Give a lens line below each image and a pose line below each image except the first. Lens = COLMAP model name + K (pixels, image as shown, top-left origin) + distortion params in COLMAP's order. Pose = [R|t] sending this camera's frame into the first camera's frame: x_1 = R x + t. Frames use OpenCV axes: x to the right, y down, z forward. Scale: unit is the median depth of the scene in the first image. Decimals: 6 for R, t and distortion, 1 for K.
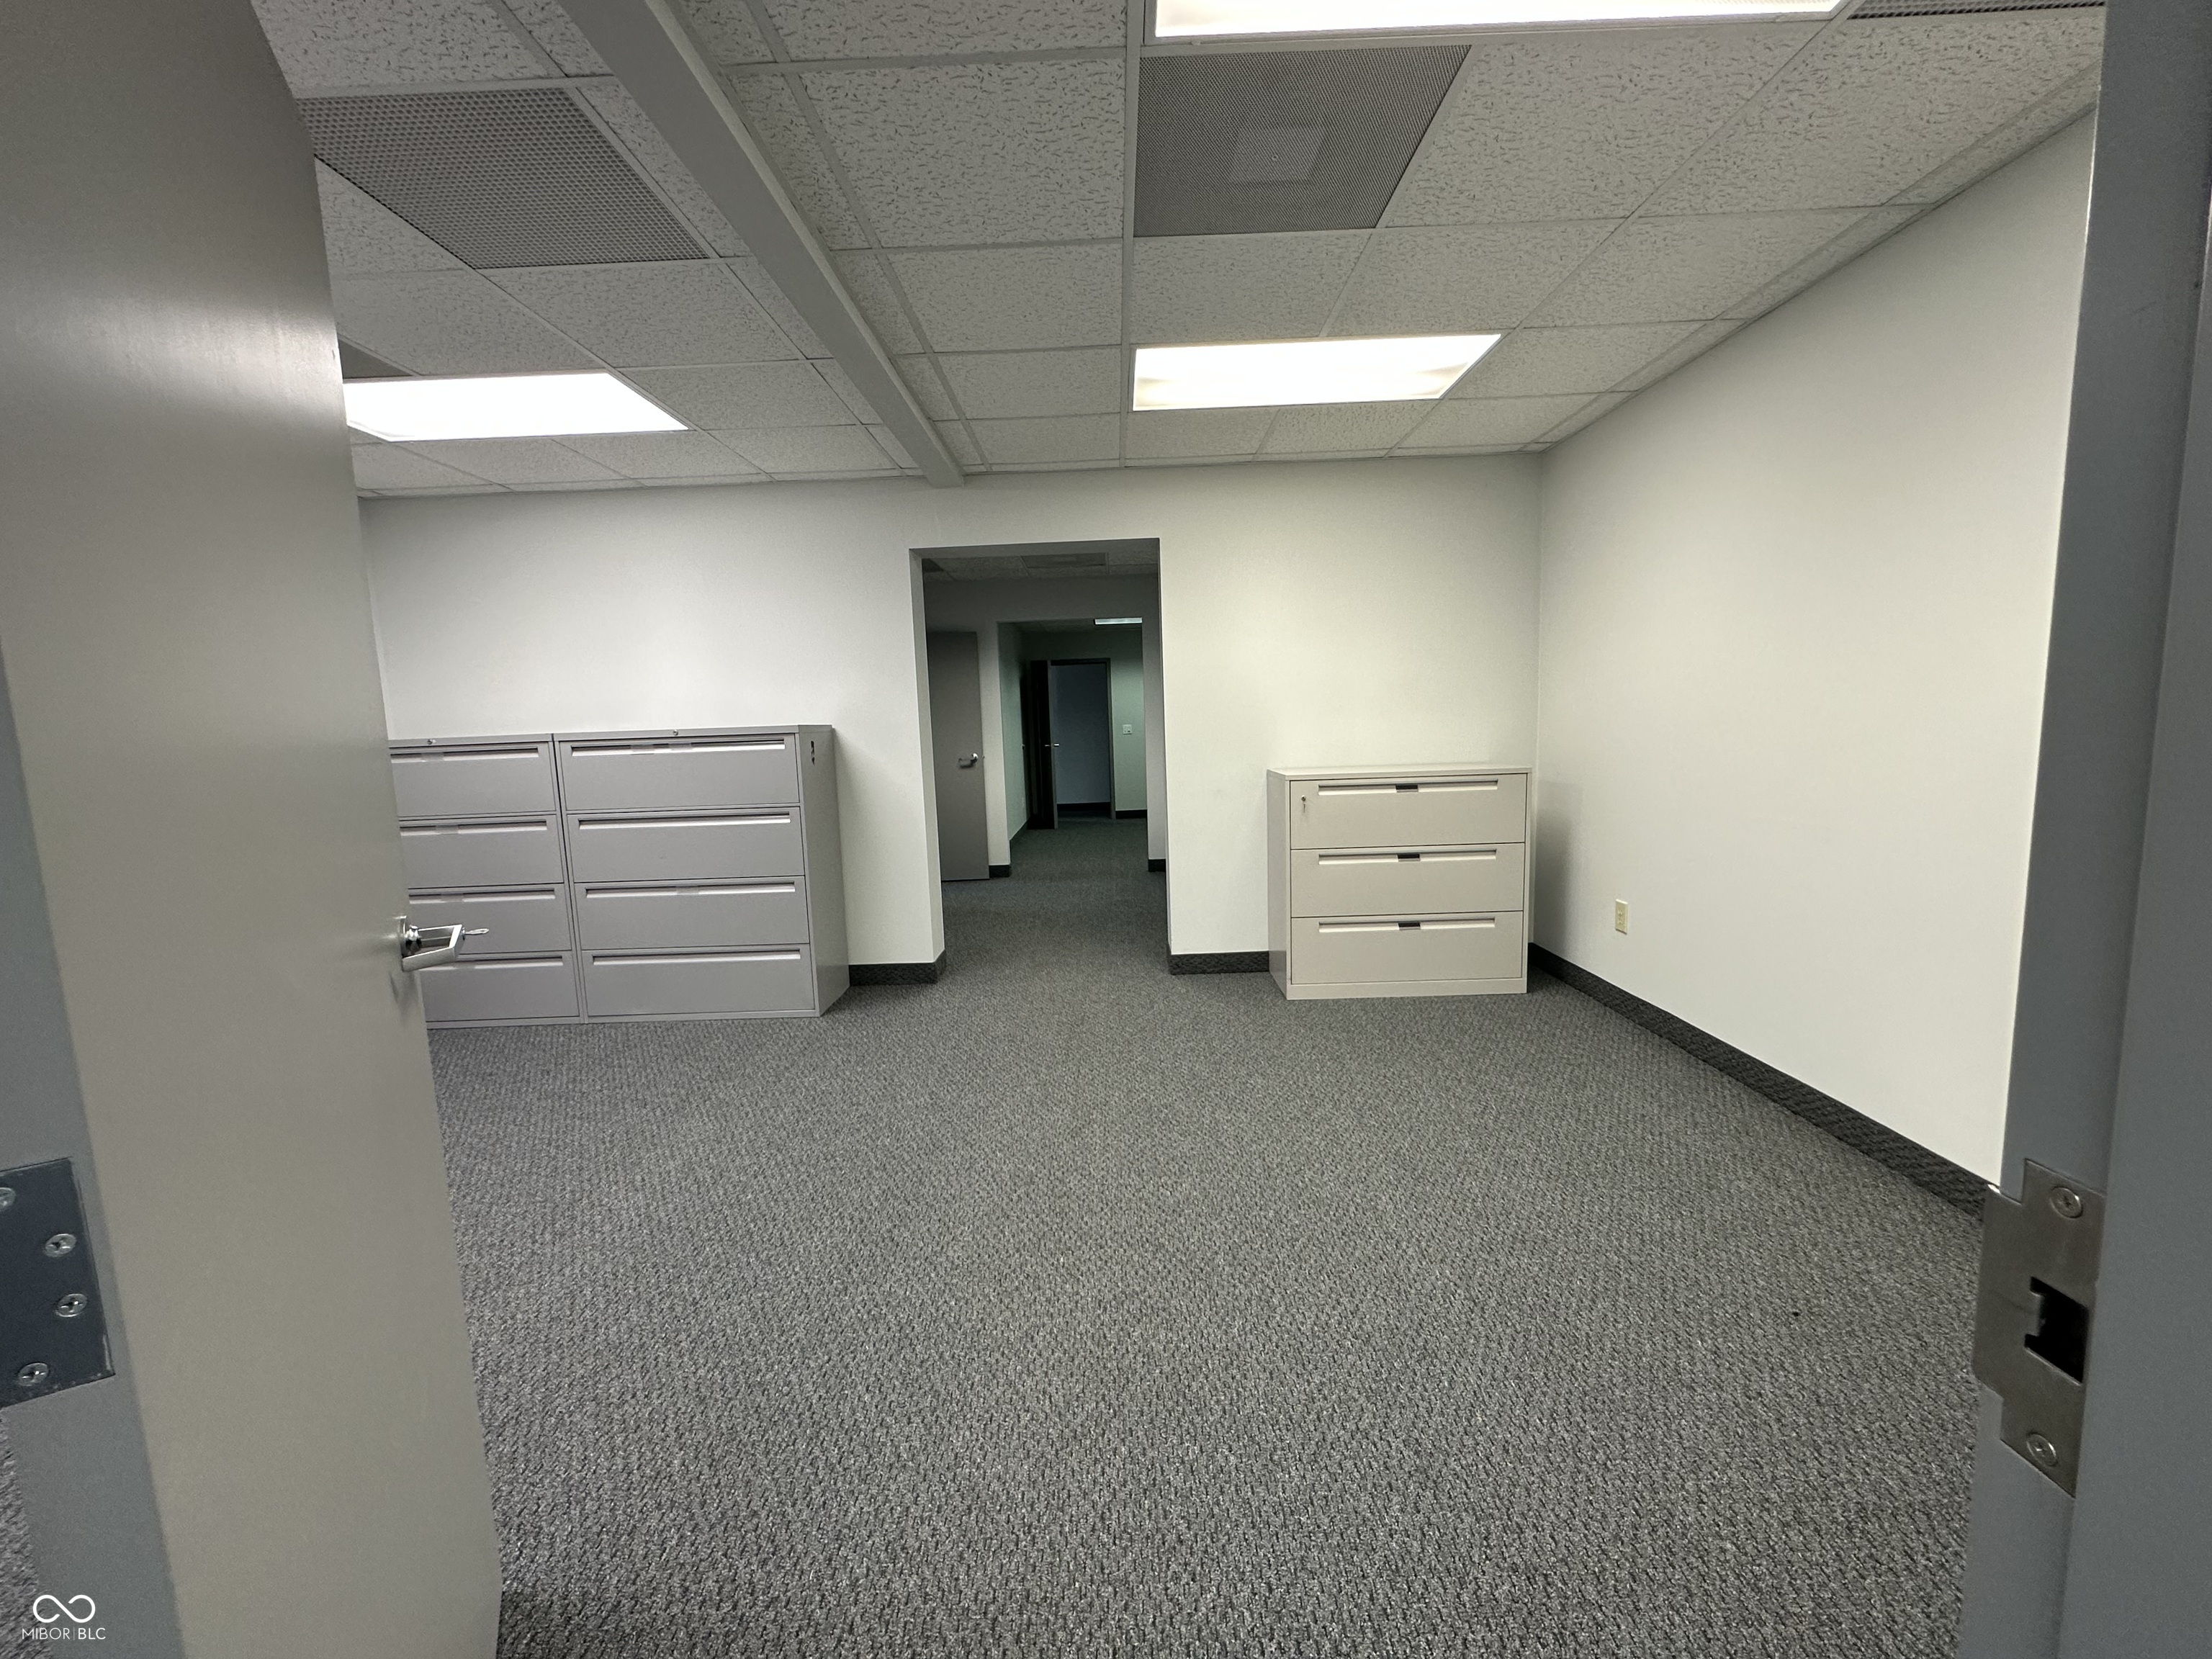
lens RADIAL K [[886.9, 0, 1109.8], [0, 886.9, 830.0], [0, 0, 1]] dist [-0.003391, -0.000009]
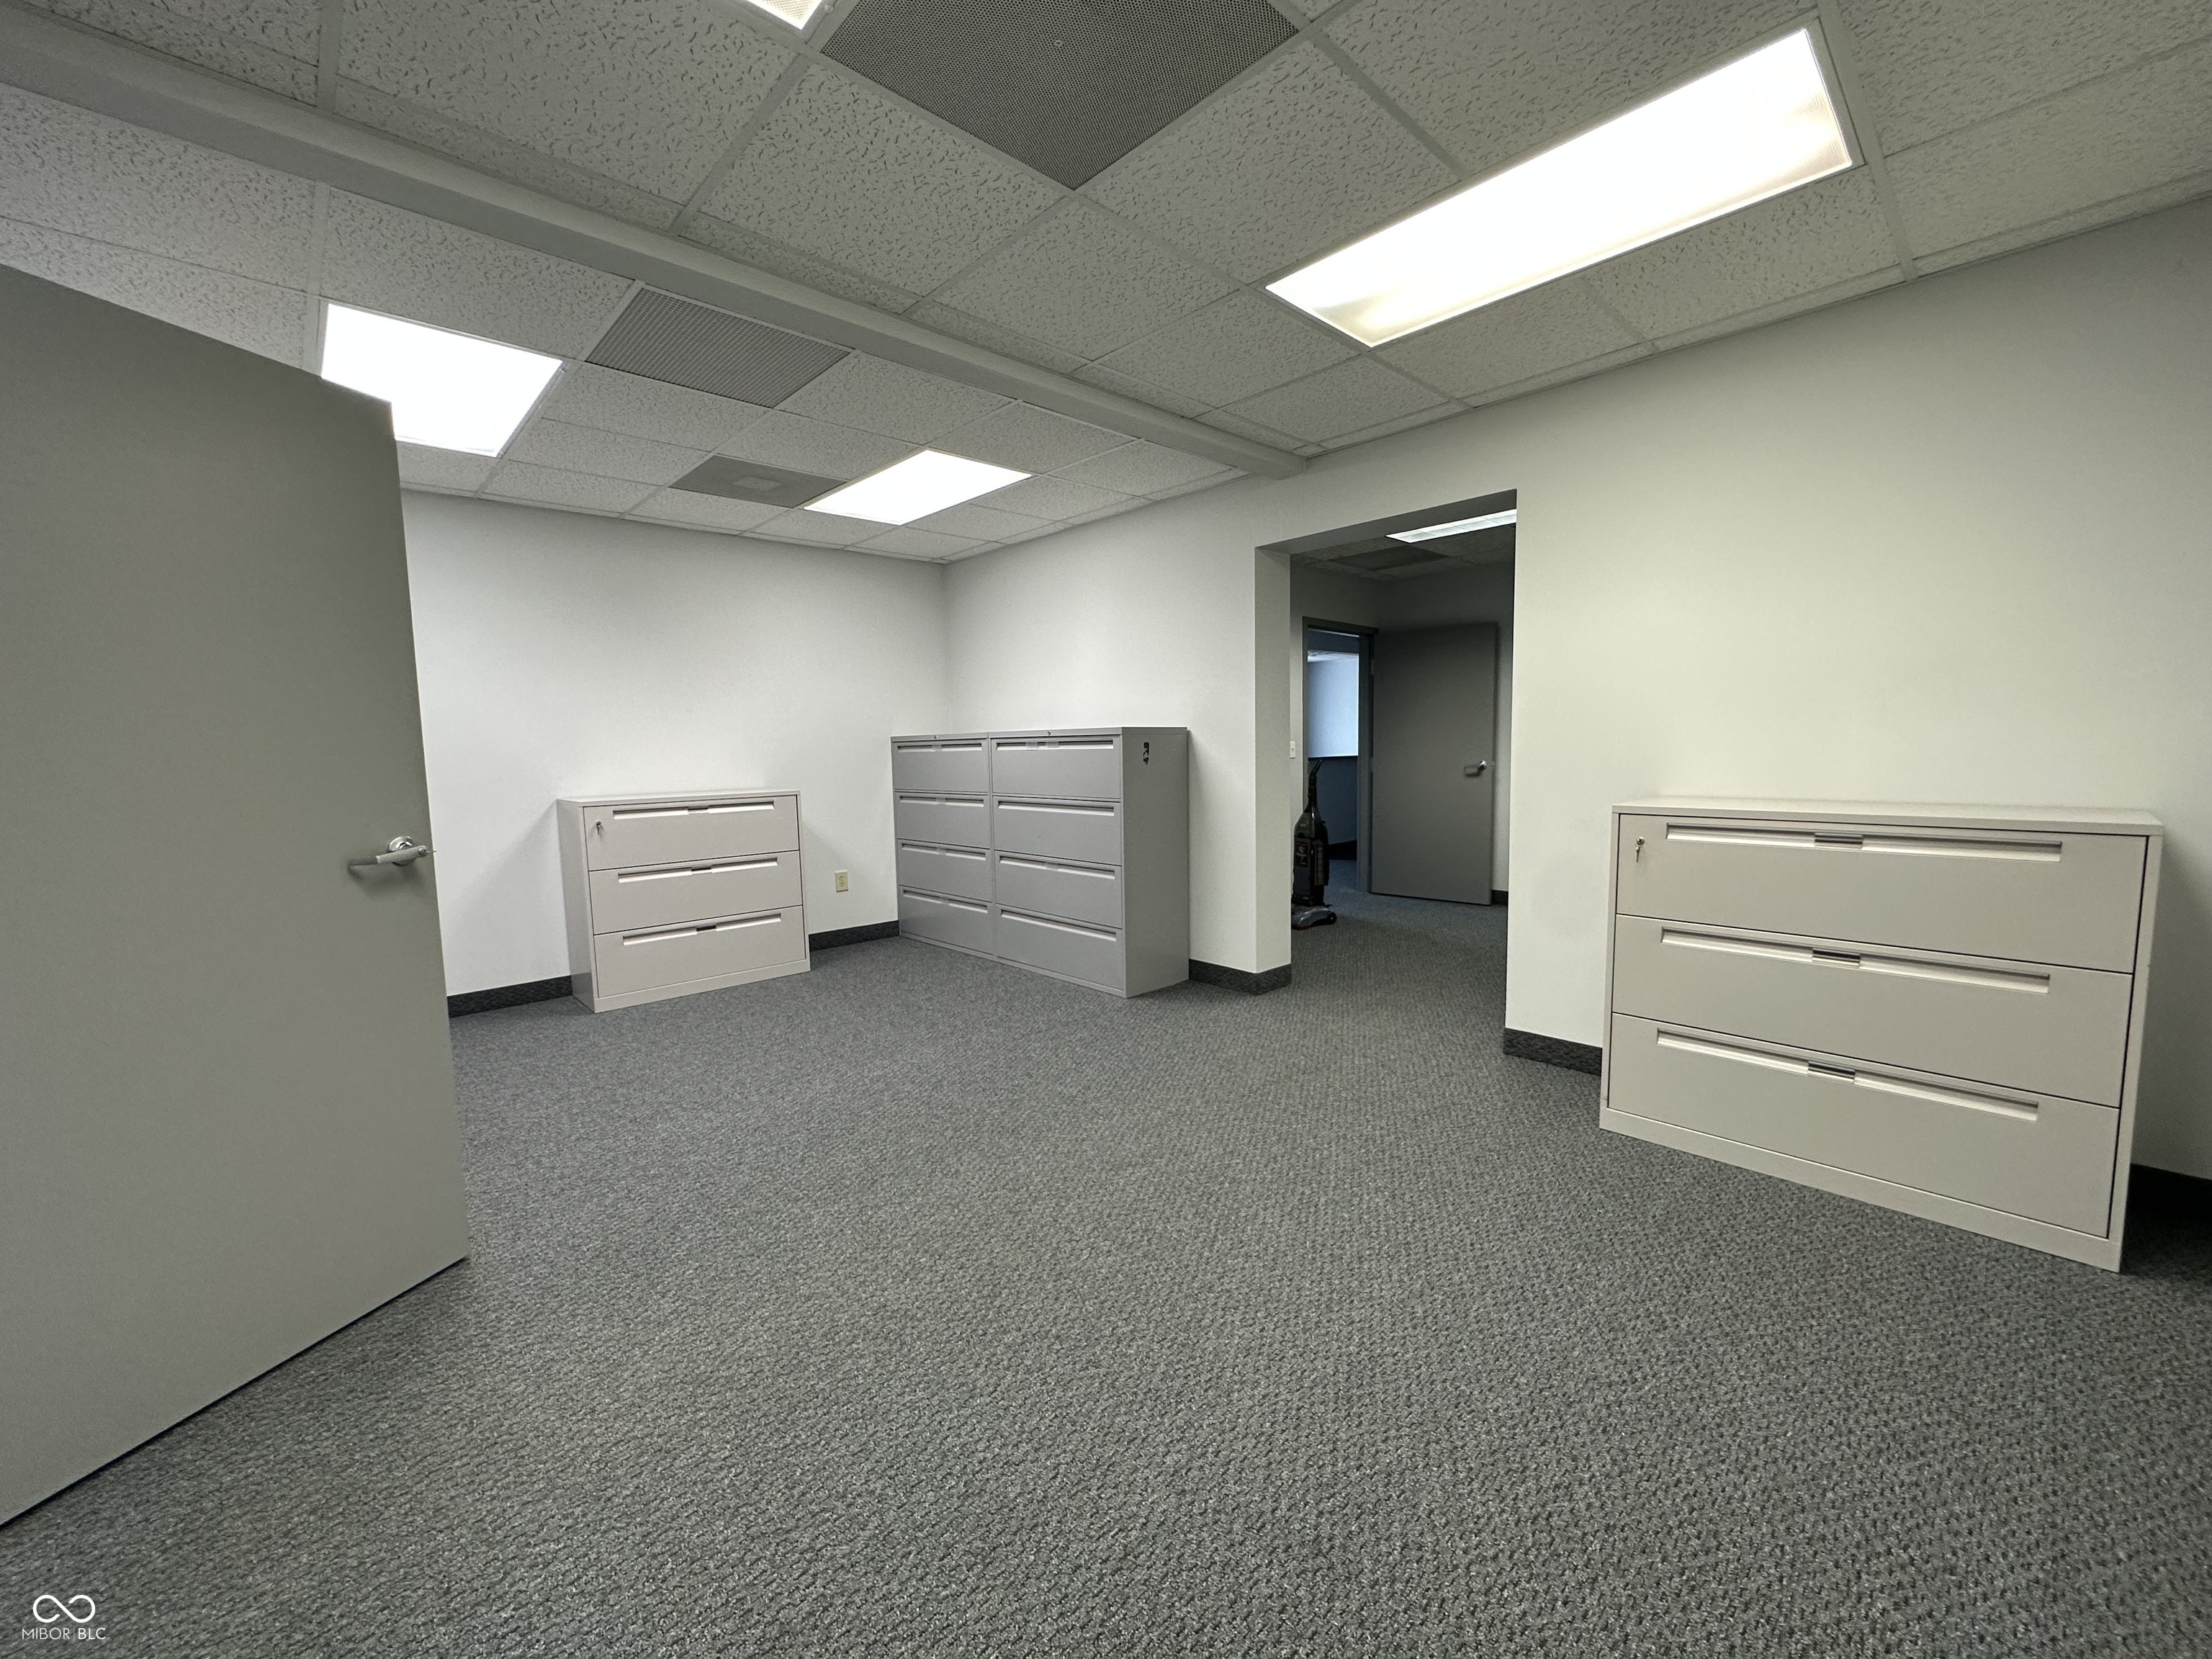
lens RADIAL K [[886.9, 0, 1104.5], [0, 886.9, 834.3], [0, 0, 1]] dist [-0.003391, -0.000009]
pose [[0.682703, 0.093953, -0.724630, 0.424479], [-0.086443, 0.995120, 0.047582, -0.037452], [0.725564, 0.030155, 0.687493, 0.236832]]
